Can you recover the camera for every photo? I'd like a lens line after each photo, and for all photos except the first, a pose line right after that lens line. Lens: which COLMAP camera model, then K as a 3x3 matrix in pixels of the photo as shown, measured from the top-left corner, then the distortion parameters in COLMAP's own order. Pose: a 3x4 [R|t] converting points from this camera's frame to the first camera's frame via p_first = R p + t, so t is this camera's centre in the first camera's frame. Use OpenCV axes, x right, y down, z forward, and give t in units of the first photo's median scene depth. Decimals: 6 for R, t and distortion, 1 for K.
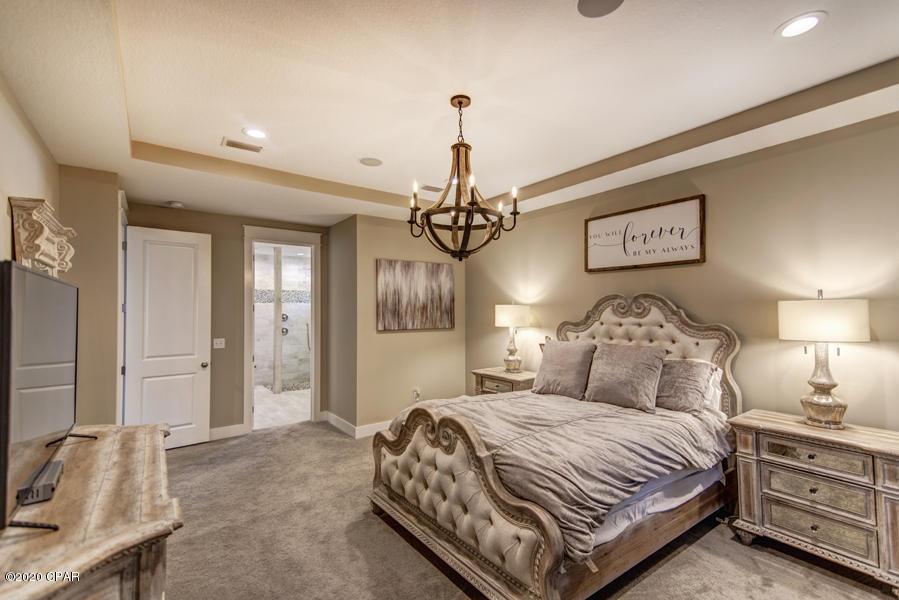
lens RADIAL K [[402.4, 0, 451.6], [0, 402.4, 301.2], [0, 0, 1]] dist [0.027891, -0.000222]
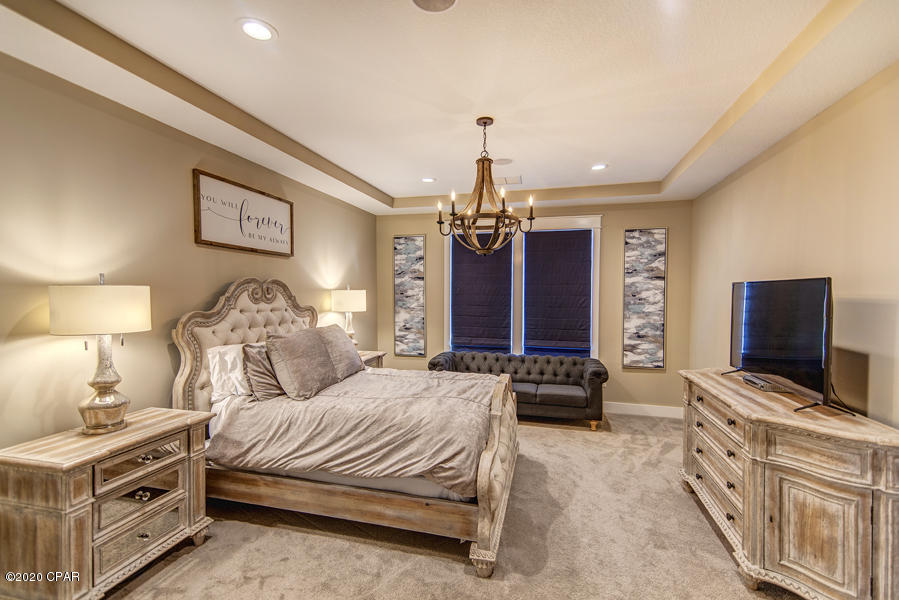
lens RADIAL K [[401.6, 0, 448.4], [0, 401.6, 305.0], [0, 0, 1]] dist [0.028270, -0.000371]
pose [[-0.619373, -0.026093, 0.784664, -0.590511], [-0.024890, 0.999598, 0.013594, 0.020011], [-0.784703, -0.011111, -0.619773, 1.253236]]
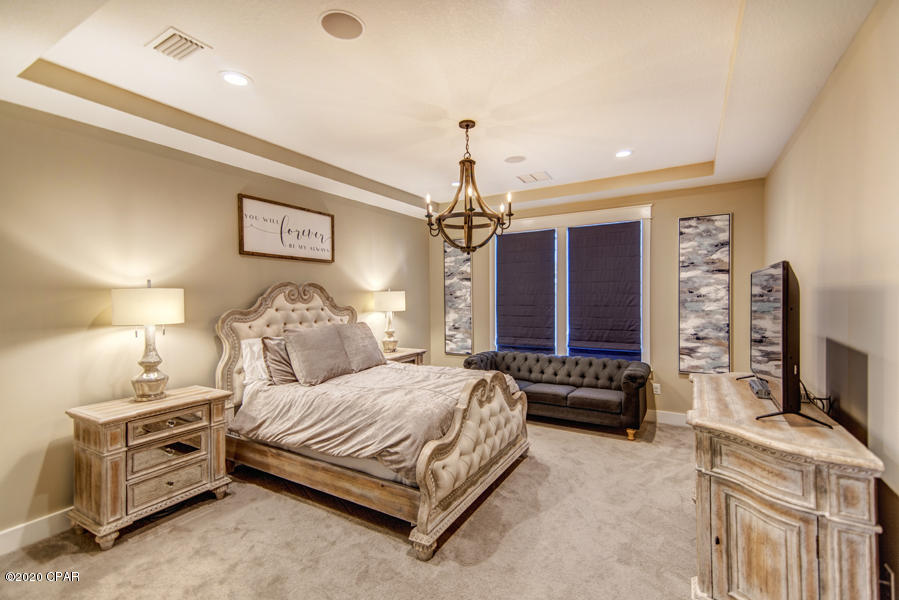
lens RADIAL K [[402.4, 0, 451.6], [0, 402.4, 301.2], [0, 0, 1]] dist [0.027891, -0.000222]
pose [[-0.382265, -0.005538, 0.924036, -0.756255], [-0.013566, 0.999908, 0.000381, 0.028049], [-0.923953, -0.012390, -0.382305, 1.041446]]
